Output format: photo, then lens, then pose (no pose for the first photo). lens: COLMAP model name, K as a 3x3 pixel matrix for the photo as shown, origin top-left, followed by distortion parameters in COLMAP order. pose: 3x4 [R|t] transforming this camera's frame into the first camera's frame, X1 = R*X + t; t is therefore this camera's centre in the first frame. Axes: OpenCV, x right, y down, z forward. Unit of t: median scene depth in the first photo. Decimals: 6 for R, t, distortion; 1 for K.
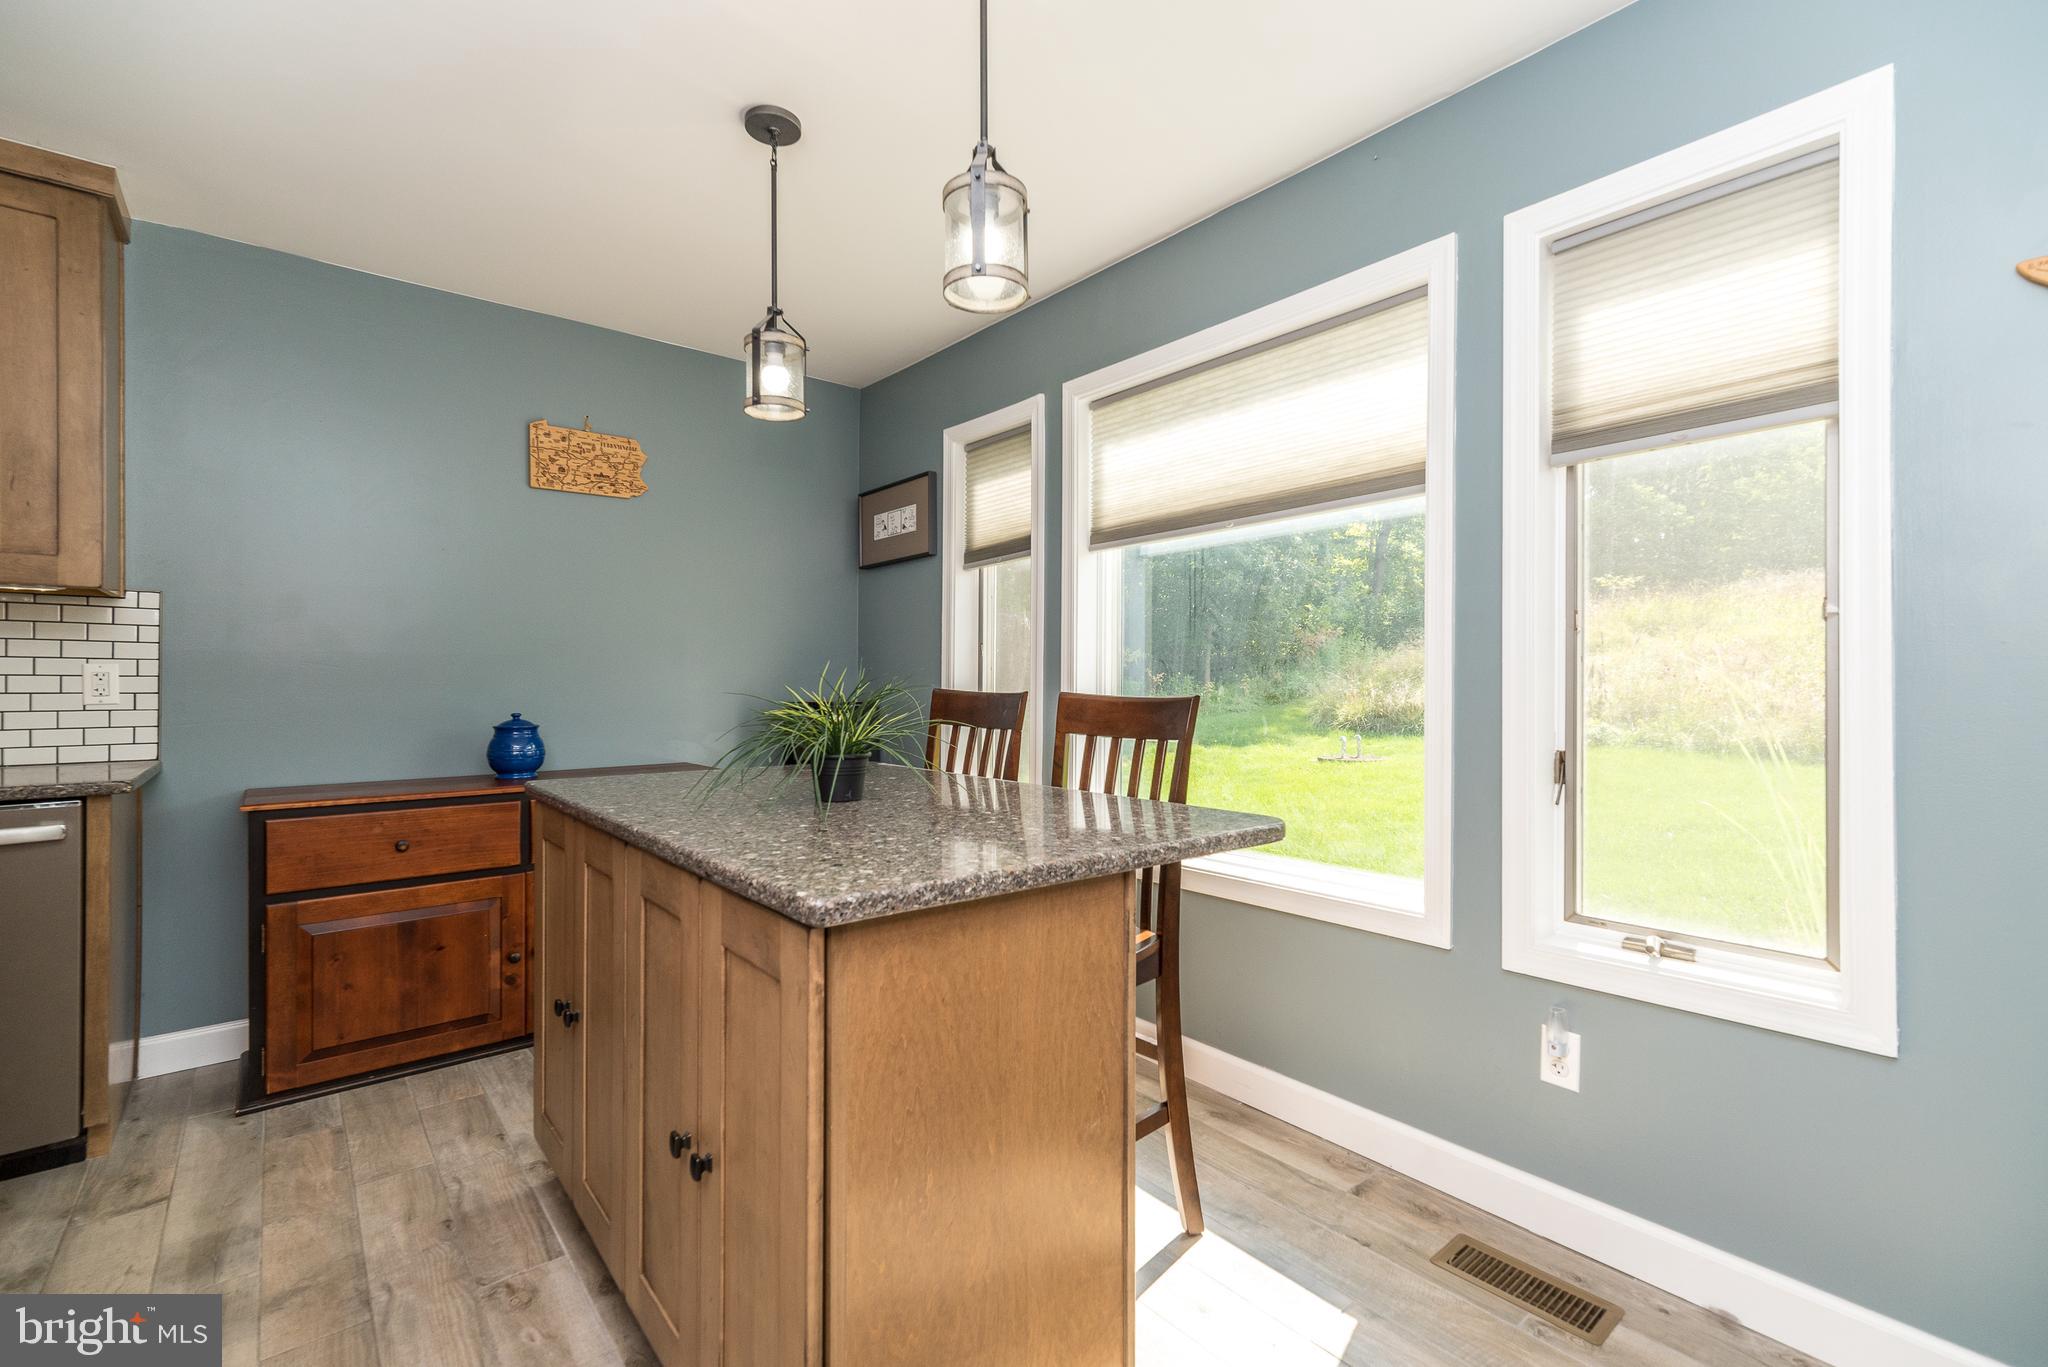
lens RADIAL K [[889.9, 0, 1030.2], [0, 889.9, 682.2], [0, 0, 1]] dist [-0.000256, -0.000077]
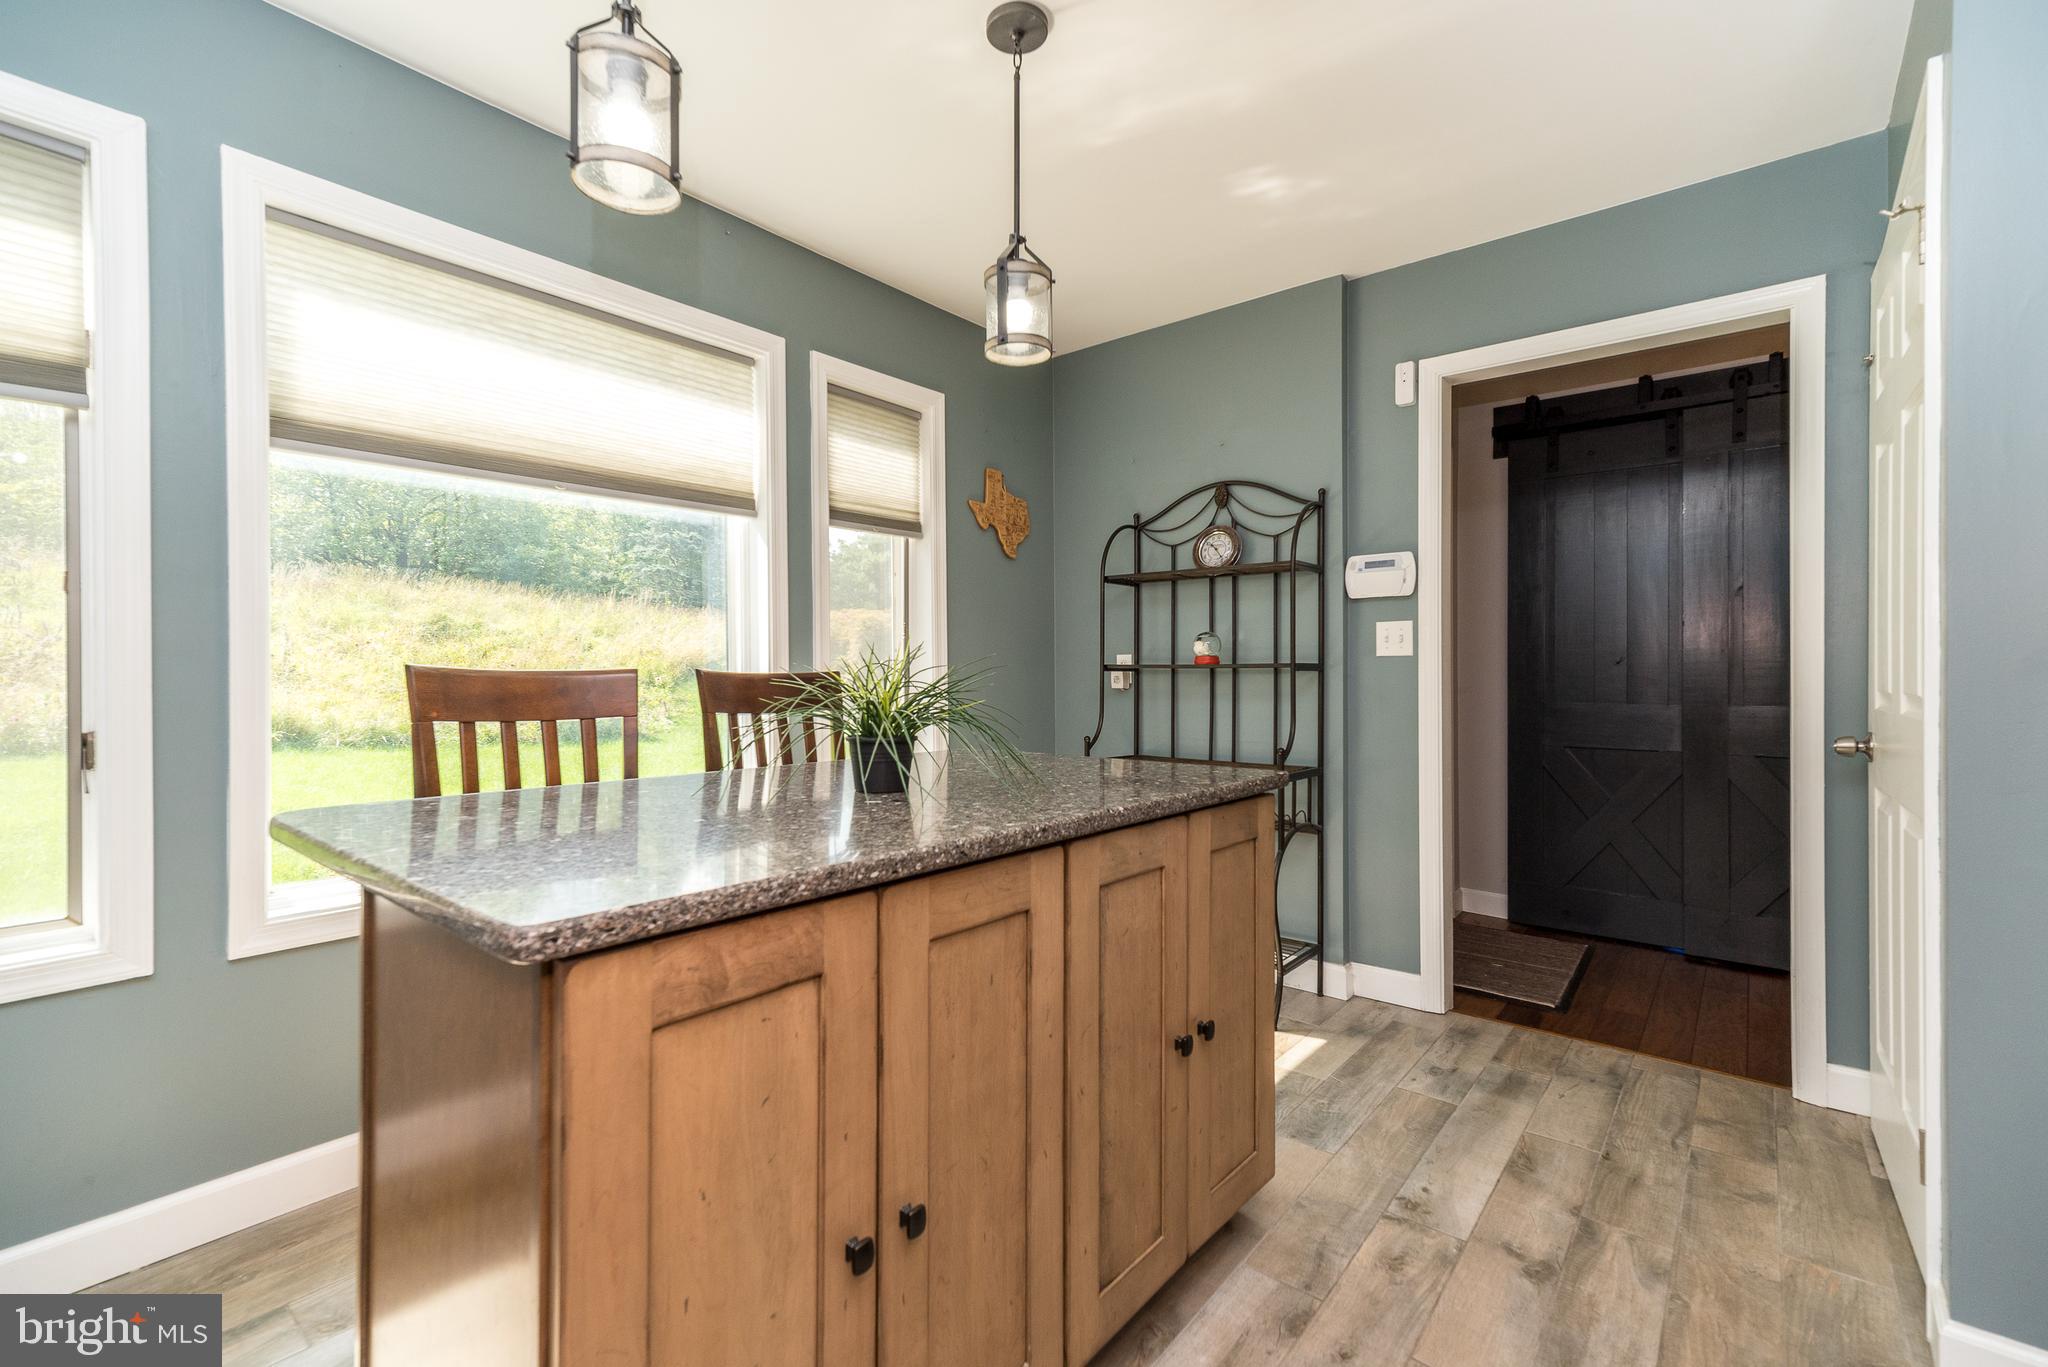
lens RADIAL K [[889.9, 0, 1030.2], [0, 889.9, 682.2], [0, 0, 1]] dist [-0.000256, -0.000077]
pose [[-0.181838, -0.002577, 0.983325, -0.886309], [0.001566, 0.999995, 0.002910, 0.021123], [-0.983327, 0.002069, -0.181833, 0.823879]]
